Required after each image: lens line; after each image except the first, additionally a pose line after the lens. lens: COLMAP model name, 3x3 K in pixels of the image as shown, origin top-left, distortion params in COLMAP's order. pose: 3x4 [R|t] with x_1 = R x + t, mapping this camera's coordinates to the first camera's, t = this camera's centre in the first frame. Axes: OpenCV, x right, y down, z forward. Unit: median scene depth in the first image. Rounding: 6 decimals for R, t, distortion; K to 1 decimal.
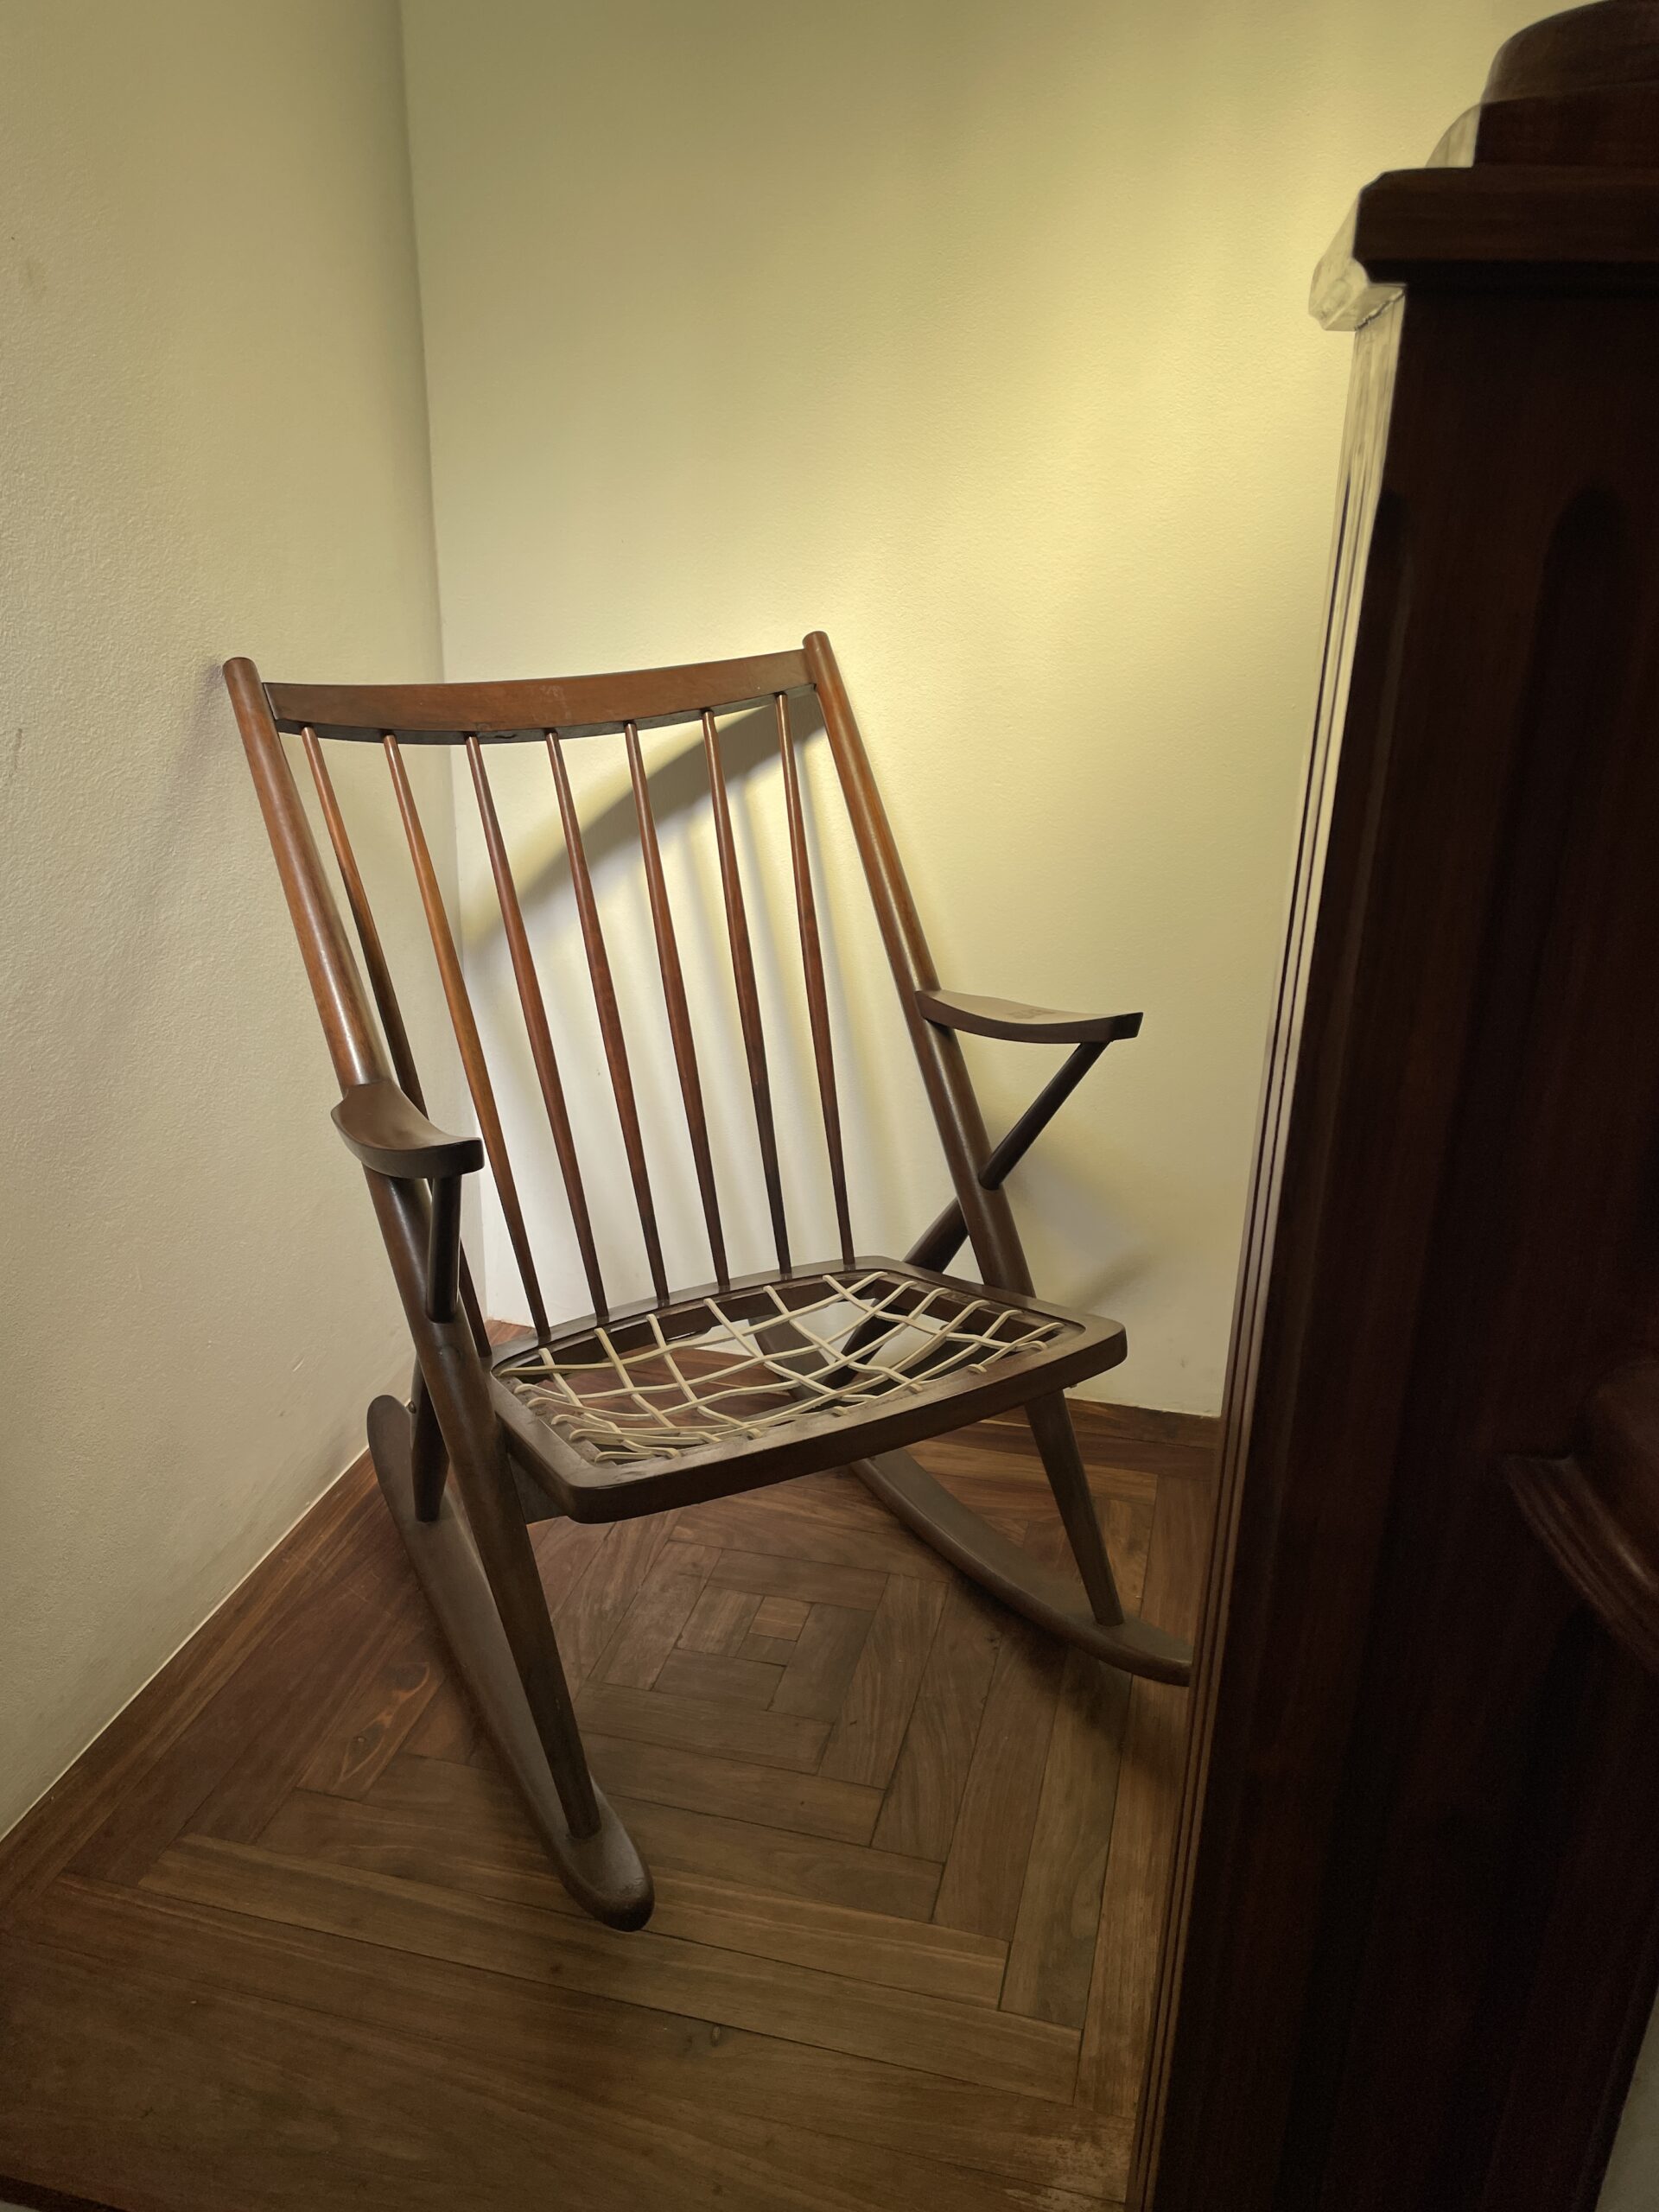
lens RADIAL K [[1664.6, 0, 842.1], [0, 1664.6, 1120.3], [0, 0, 1]] dist [0.067777, -0.091547]
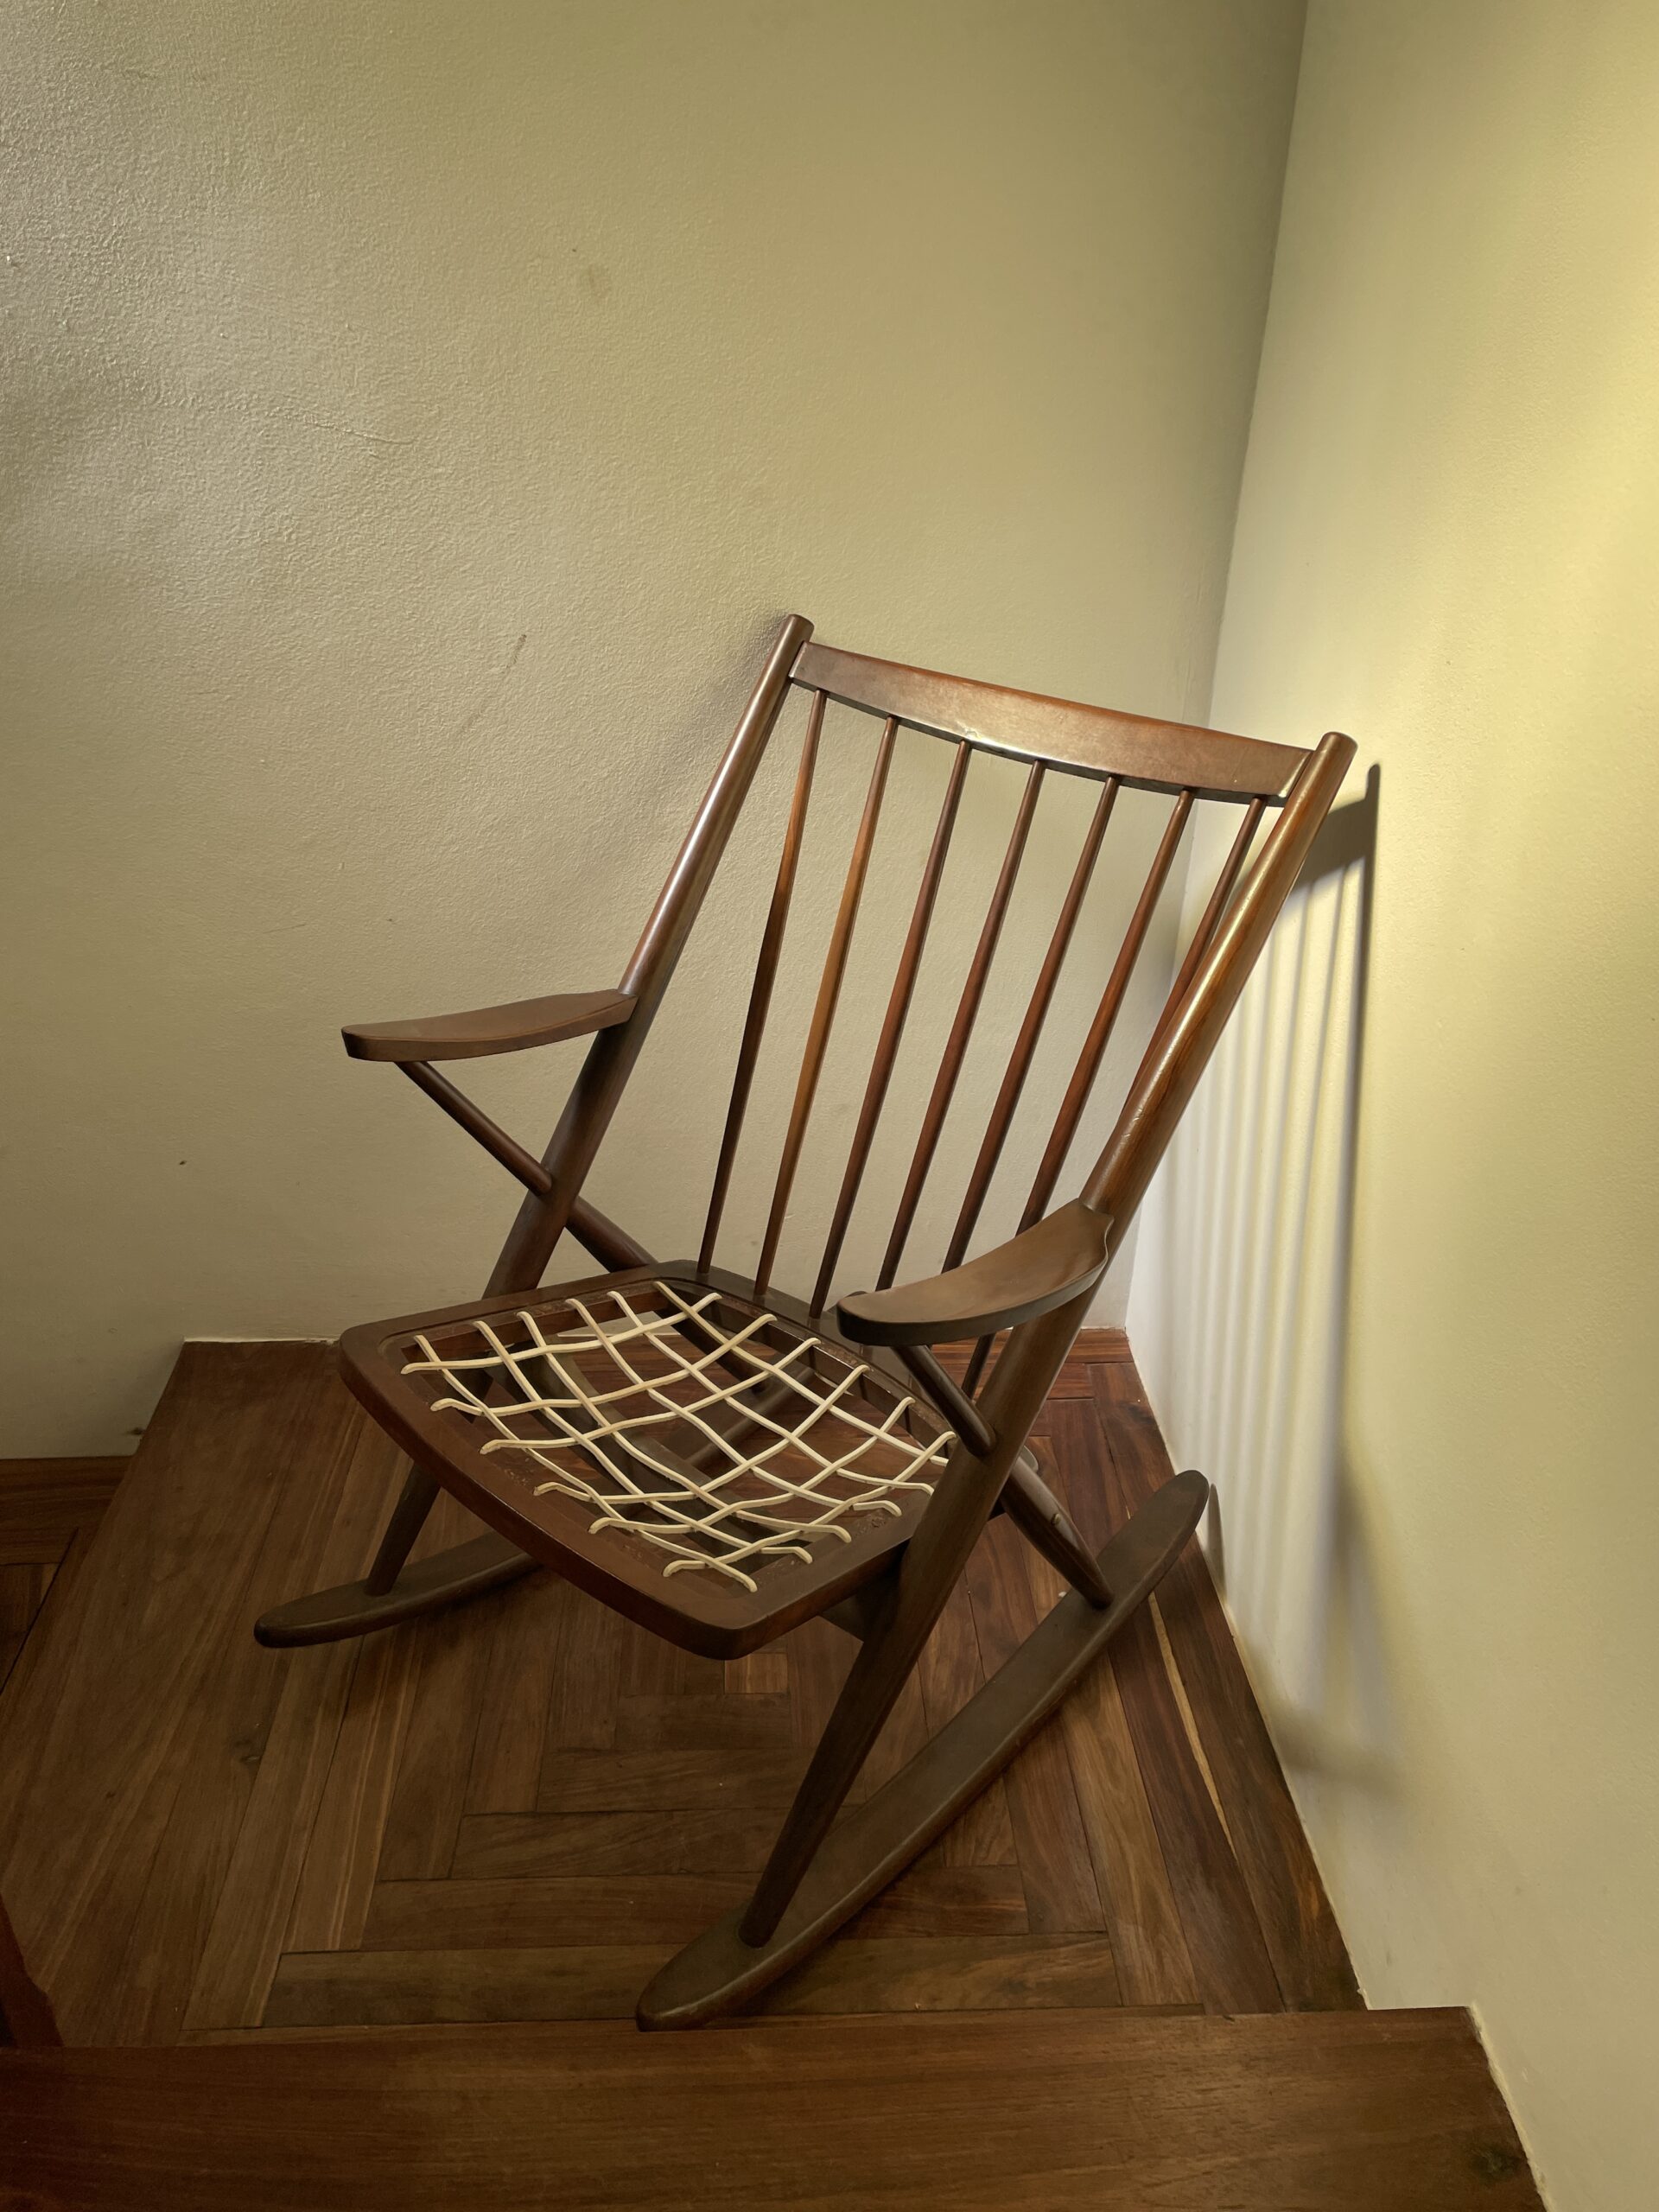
lens RADIAL K [[1664.6, 0, 826.8], [0, 1664.6, 1122.7], [0, 0, 1]] dist [0.067777, -0.091547]
pose [[0.285229, 0.460479, -0.840597, 0.742901], [-0.368645, 0.862270, 0.347264, -0.384313], [0.884729, 0.210832, 0.415698, 0.639856]]
